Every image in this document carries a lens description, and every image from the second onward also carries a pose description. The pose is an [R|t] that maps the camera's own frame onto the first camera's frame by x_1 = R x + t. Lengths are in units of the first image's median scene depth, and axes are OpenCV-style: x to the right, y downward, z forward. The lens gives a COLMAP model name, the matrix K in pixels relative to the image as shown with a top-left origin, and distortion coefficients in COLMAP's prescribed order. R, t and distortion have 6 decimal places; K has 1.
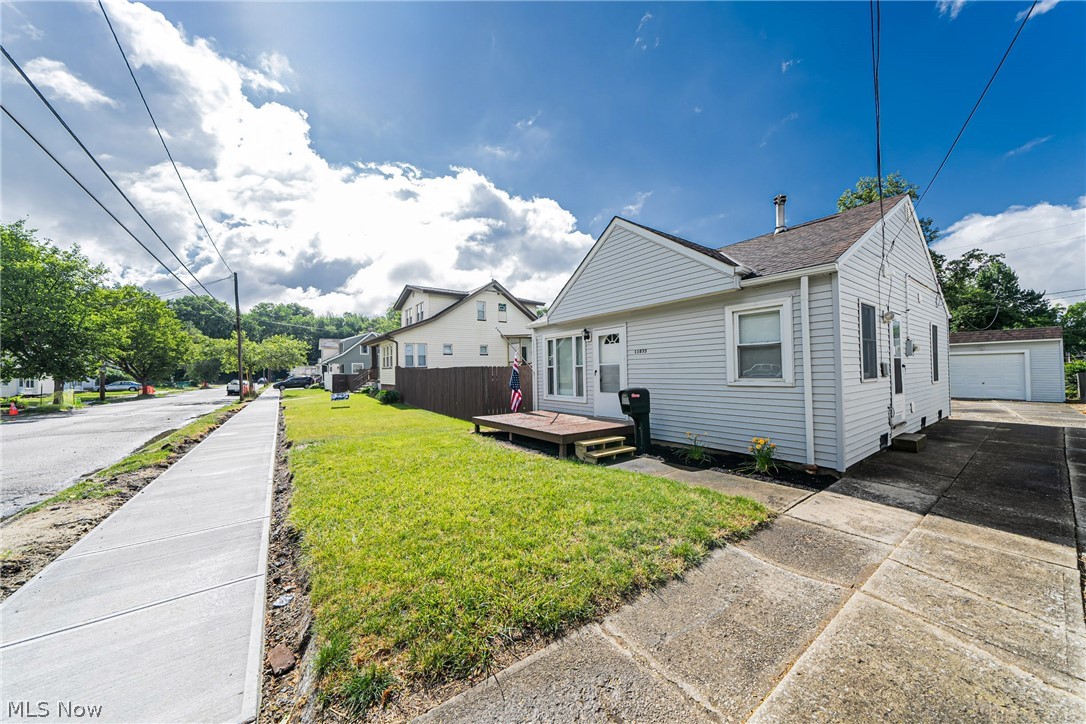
lens RADIAL K [[366.6, 0, 544.9], [0, 366.6, 363.2], [0, 0, 1]] dist [-0.005386, 0.000071]
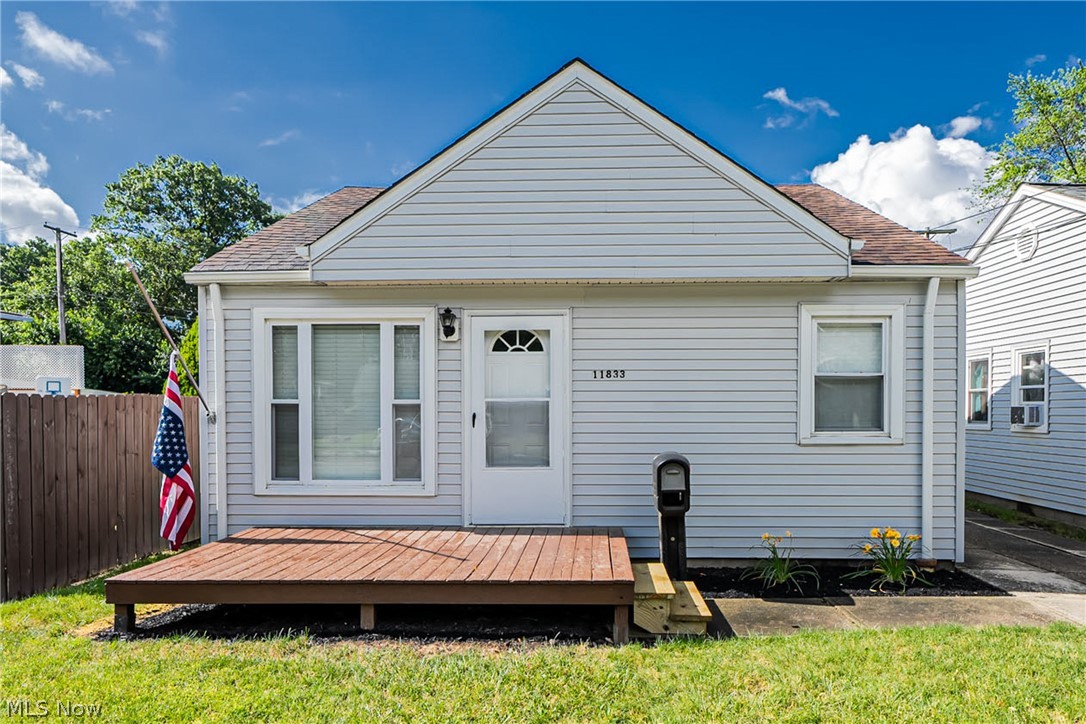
lens RADIAL K [[706.6, 0, 555.8], [0, 706.6, 425.6], [0, 0, 1]] dist [-0.007620, -0.000685]
pose [[0.613720, 0.004660, 0.789510, -0.438125], [-0.026991, 0.999522, 0.015081, 0.018600], [-0.789062, -0.030565, 0.613553, 0.457795]]
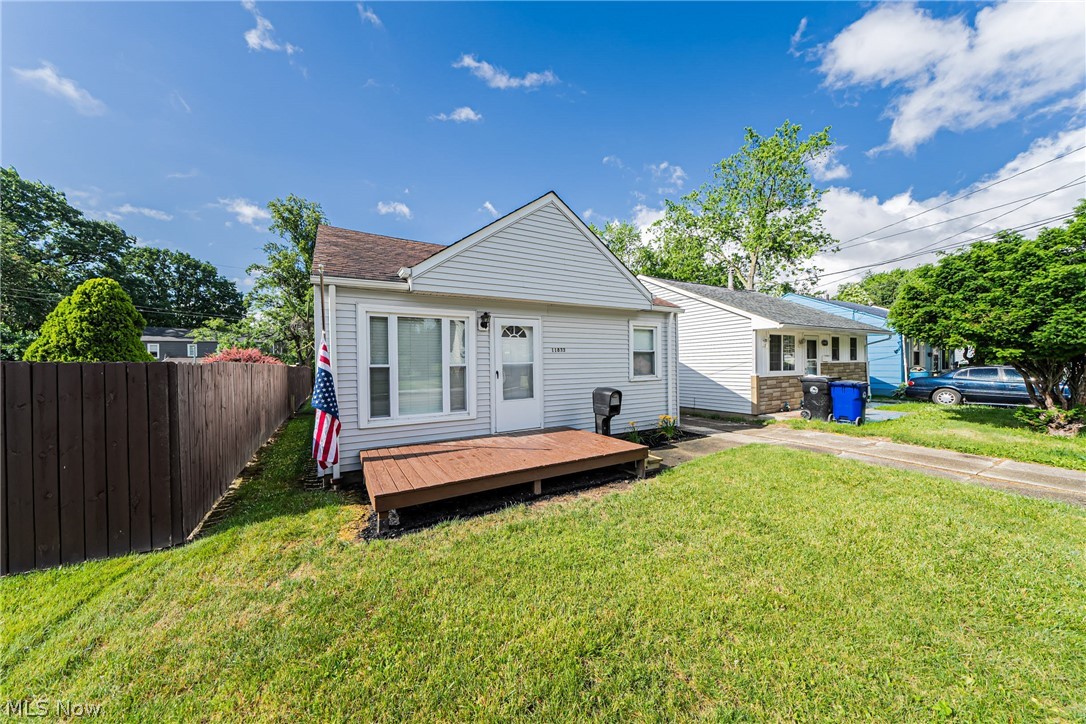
lens RADIAL K [[366.6, 0, 538.2], [0, 366.6, 363.0], [0, 0, 1]] dist [-0.005386, 0.000071]
pose [[0.114951, 0.024417, 0.993071, -0.600648], [-0.006129, 0.999696, -0.023871, 0.020466], [-0.993352, -0.003343, 0.115066, 0.856227]]
